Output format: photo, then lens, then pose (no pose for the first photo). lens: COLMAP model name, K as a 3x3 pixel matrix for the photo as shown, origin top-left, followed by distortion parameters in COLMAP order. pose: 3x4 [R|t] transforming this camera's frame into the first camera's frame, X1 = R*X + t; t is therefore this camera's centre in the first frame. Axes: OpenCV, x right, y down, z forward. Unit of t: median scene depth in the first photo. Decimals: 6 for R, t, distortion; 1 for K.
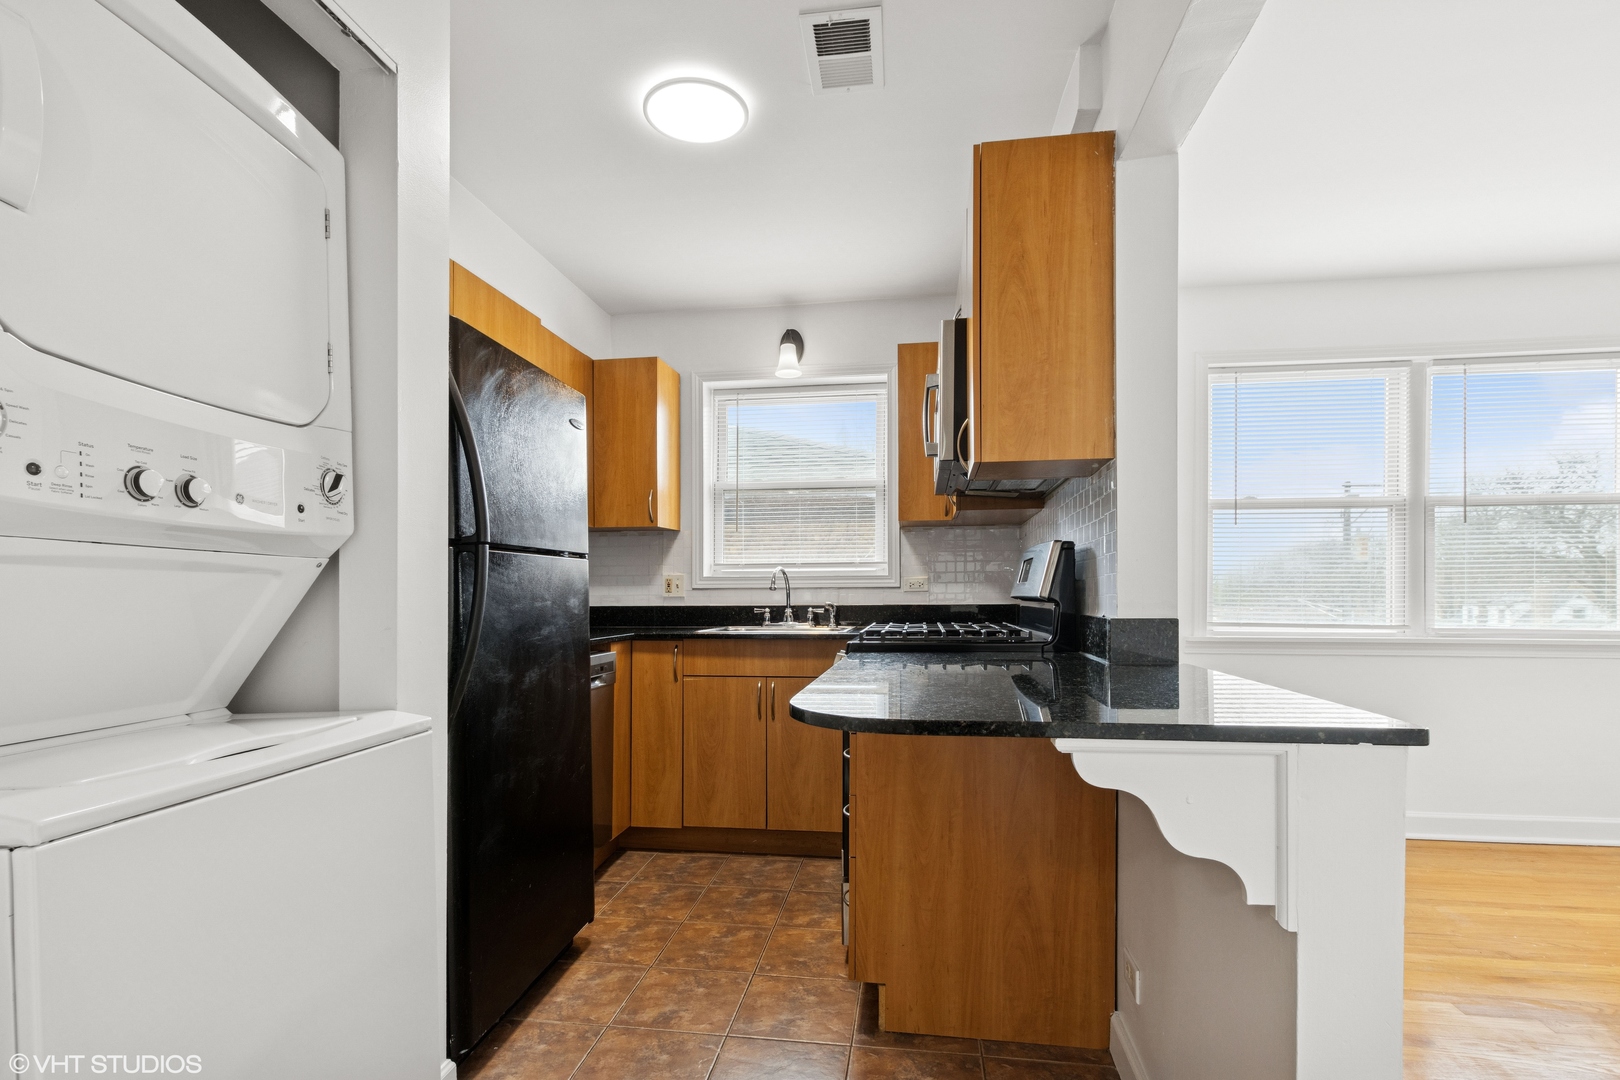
lens RADIAL K [[745.3, 0, 809.5], [0, 745.3, 594.0], [0, 0, 1]] dist [-0.002863, -0.001088]
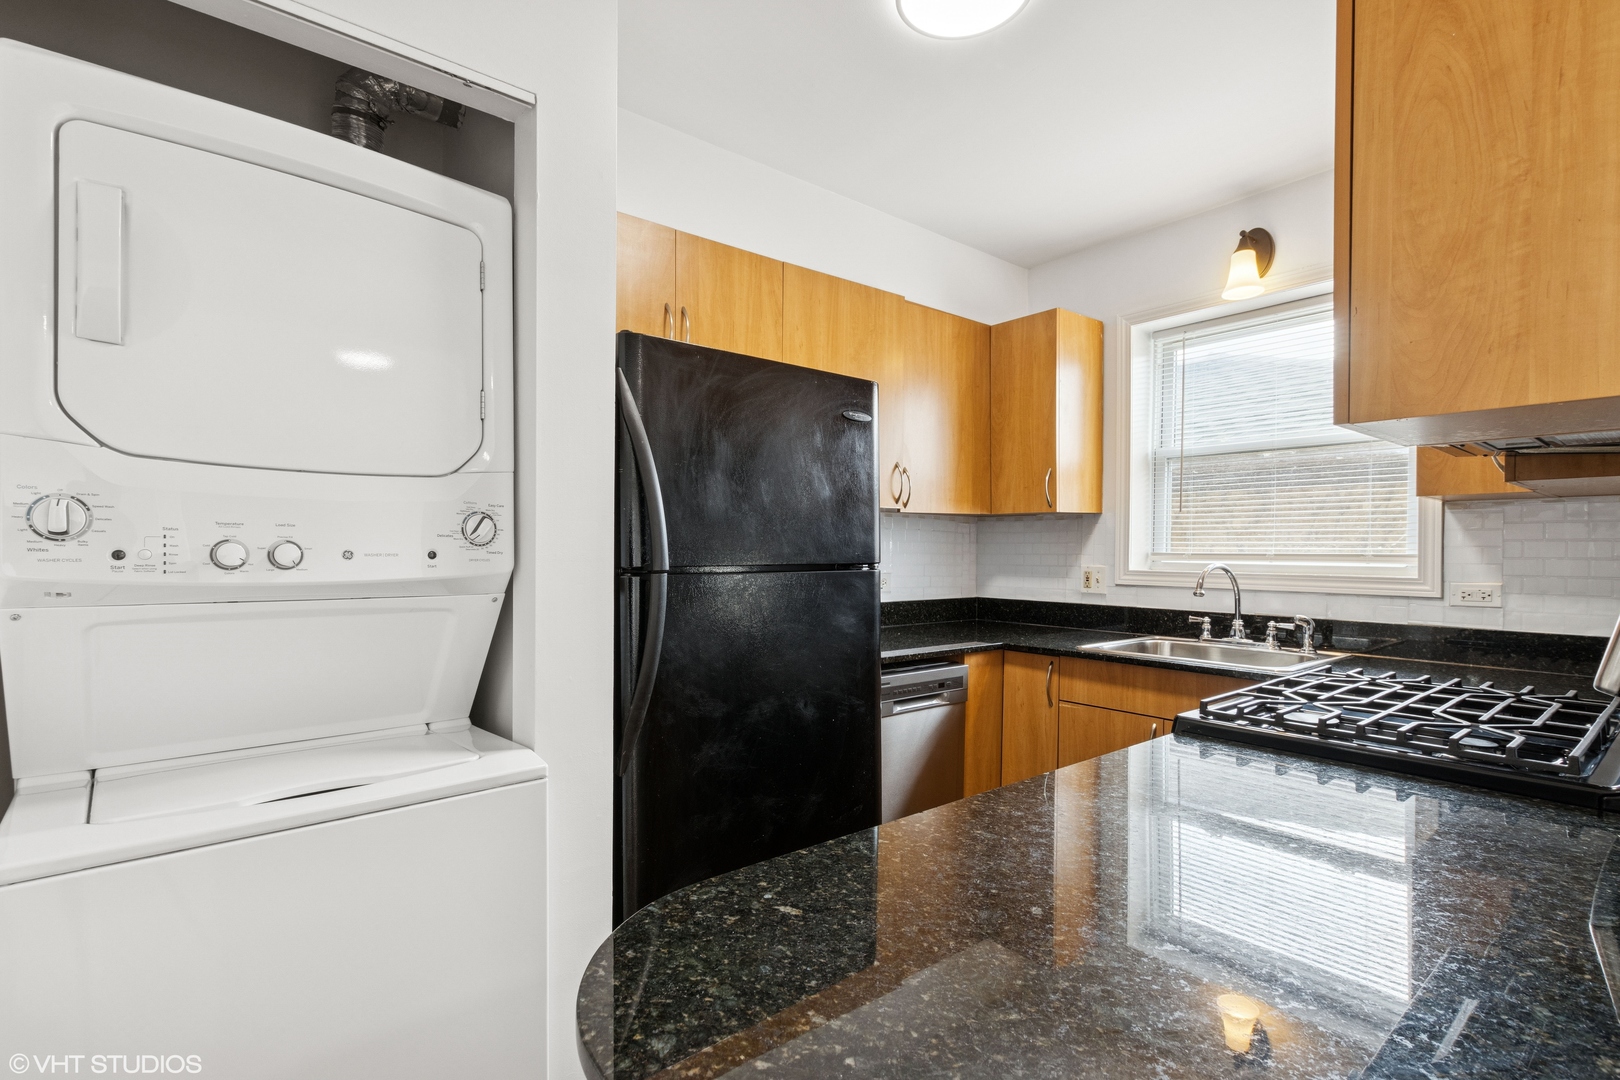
lens RADIAL K [[745.3, 0, 809.9], [0, 745.3, 560.5], [0, 0, 1]] dist [-0.002863, -0.001088]
pose [[0.748502, 0.017267, -0.662907, 0.159365], [-0.011993, 0.999850, 0.012502, -0.048092], [0.663024, -0.001407, 0.748597, 0.213509]]
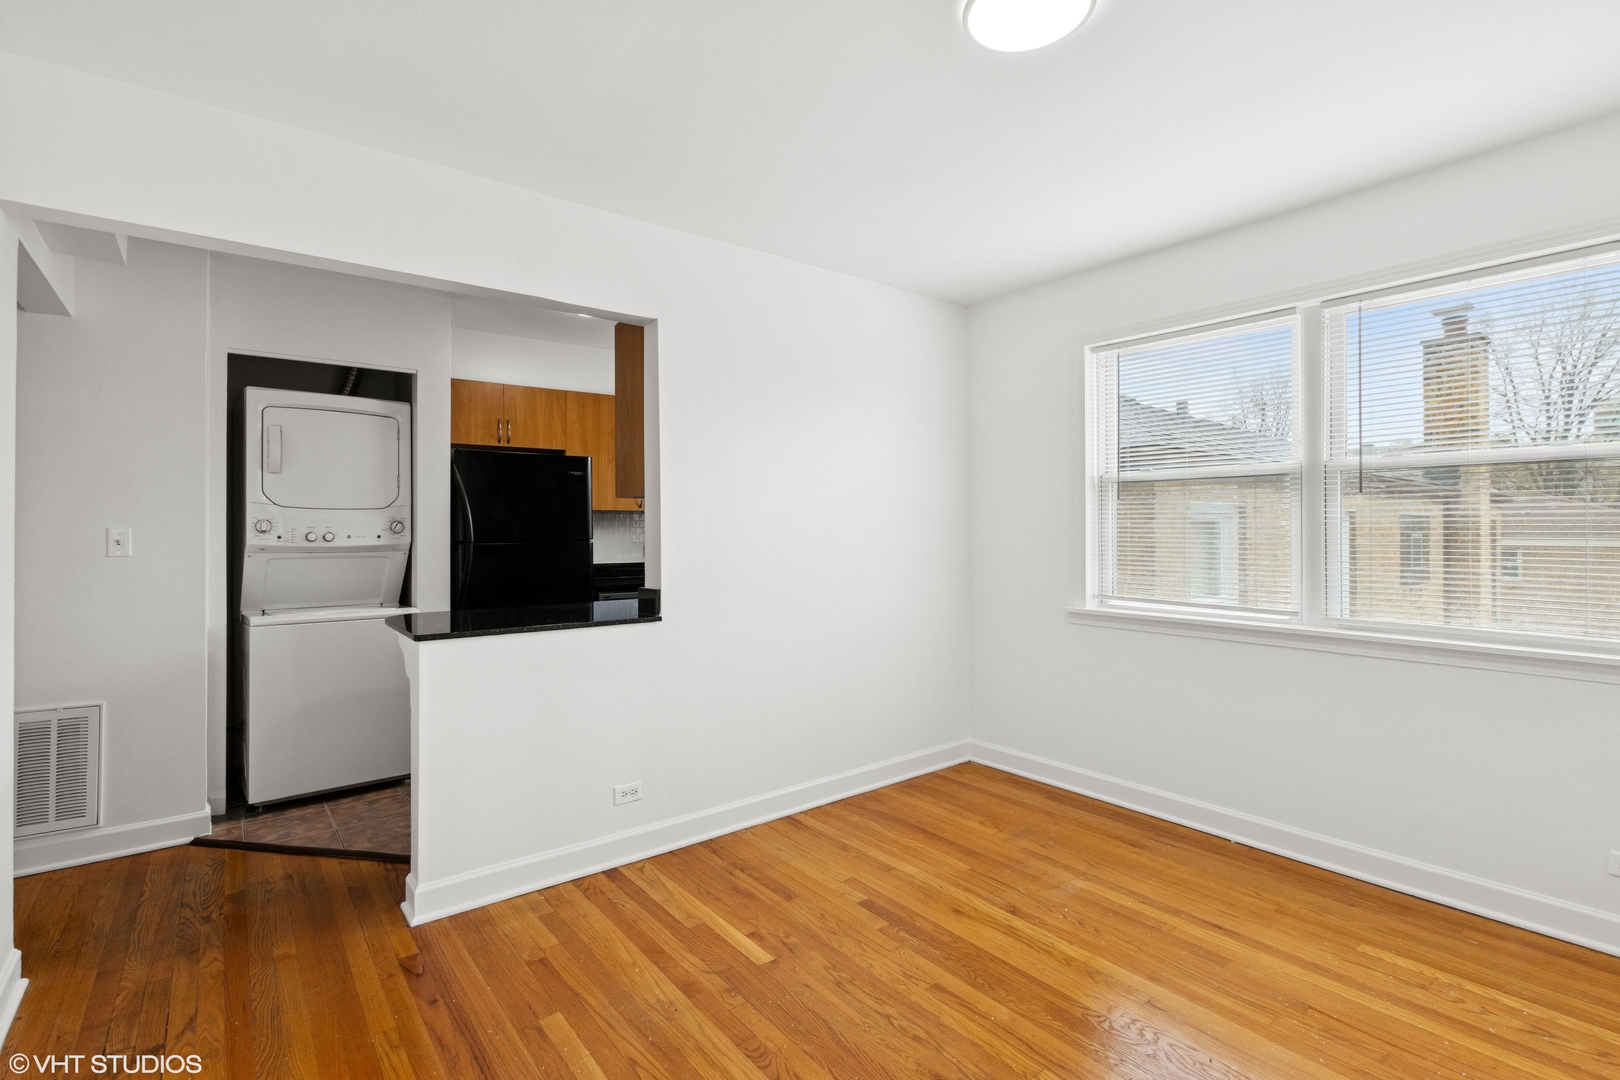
lens RADIAL K [[745.3, 0, 814.3], [0, 745.3, 525.5], [0, 0, 1]] dist [-0.002863, -0.001088]
pose [[0.744134, -0.004776, -0.668013, 0.987747], [-0.001344, 0.999962, -0.008647, -0.051580], [0.668029, 0.007333, 0.744099, -0.020699]]
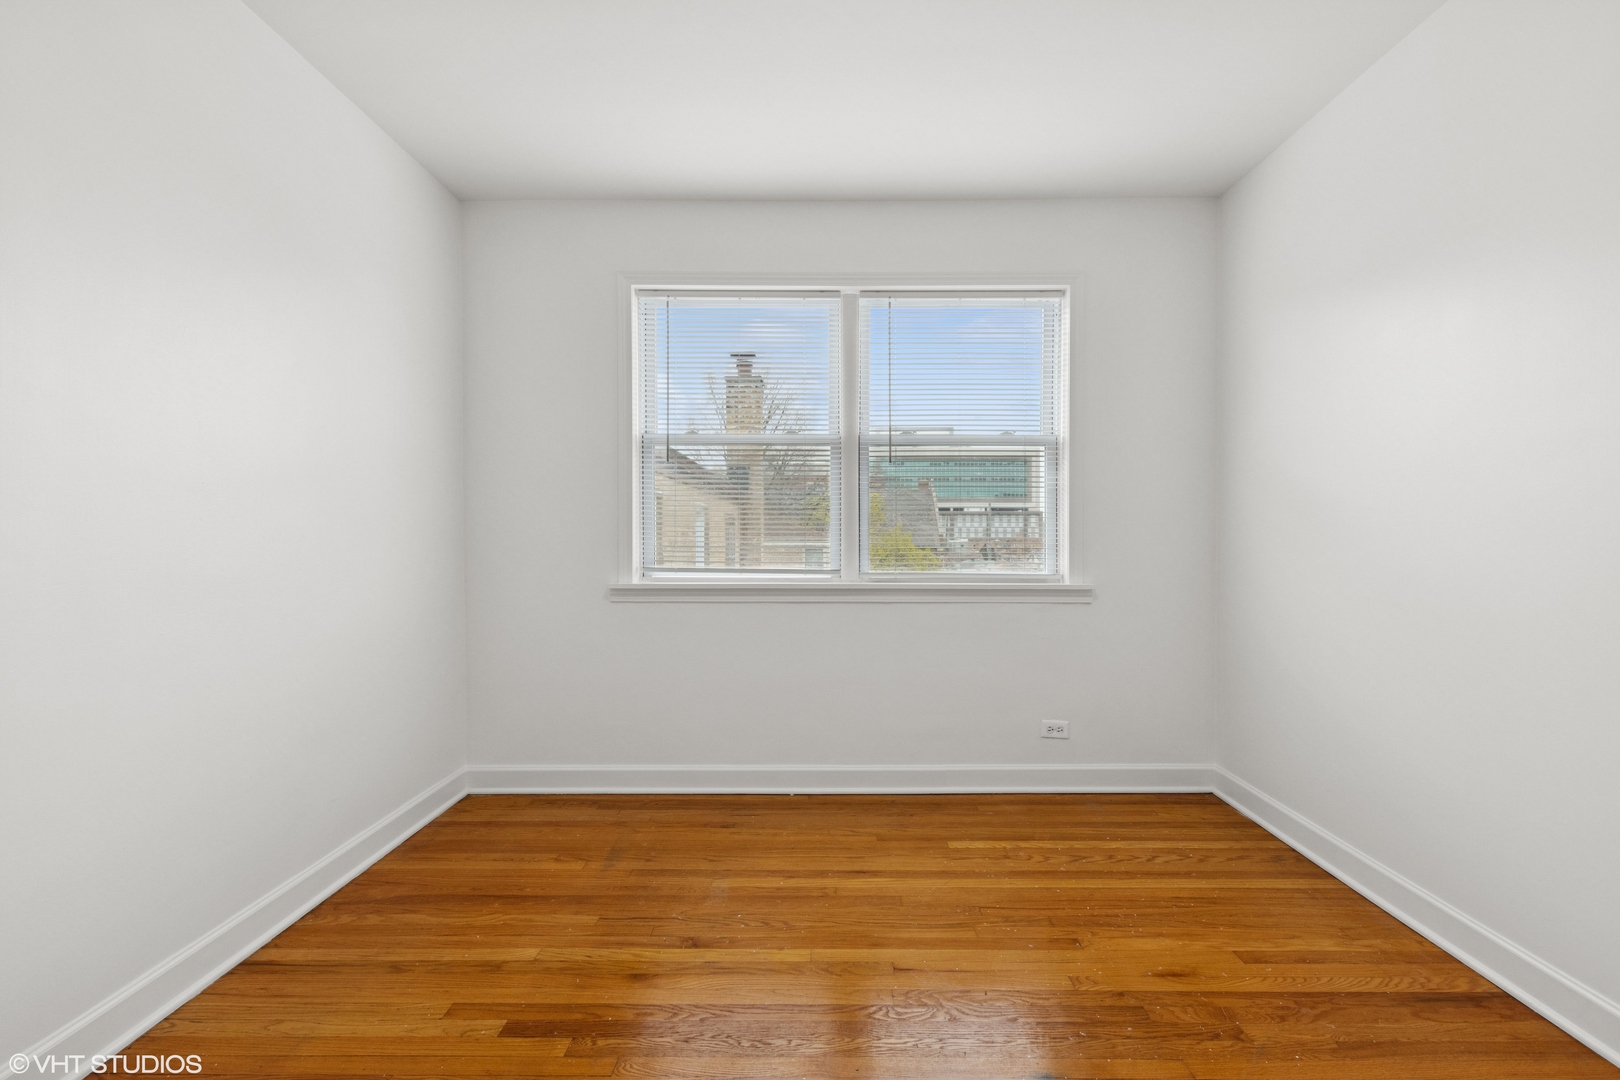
lens RADIAL K [[745.3, 0, 816.9], [0, 745.3, 545.2], [0, 0, 1]] dist [-0.002863, -0.001088]
pose [[0.986442, -0.001662, 0.164101, 0.635477], [0.000609, 0.999979, 0.006472, 0.004140], [-0.164109, -0.006284, 0.986422, 0.066499]]
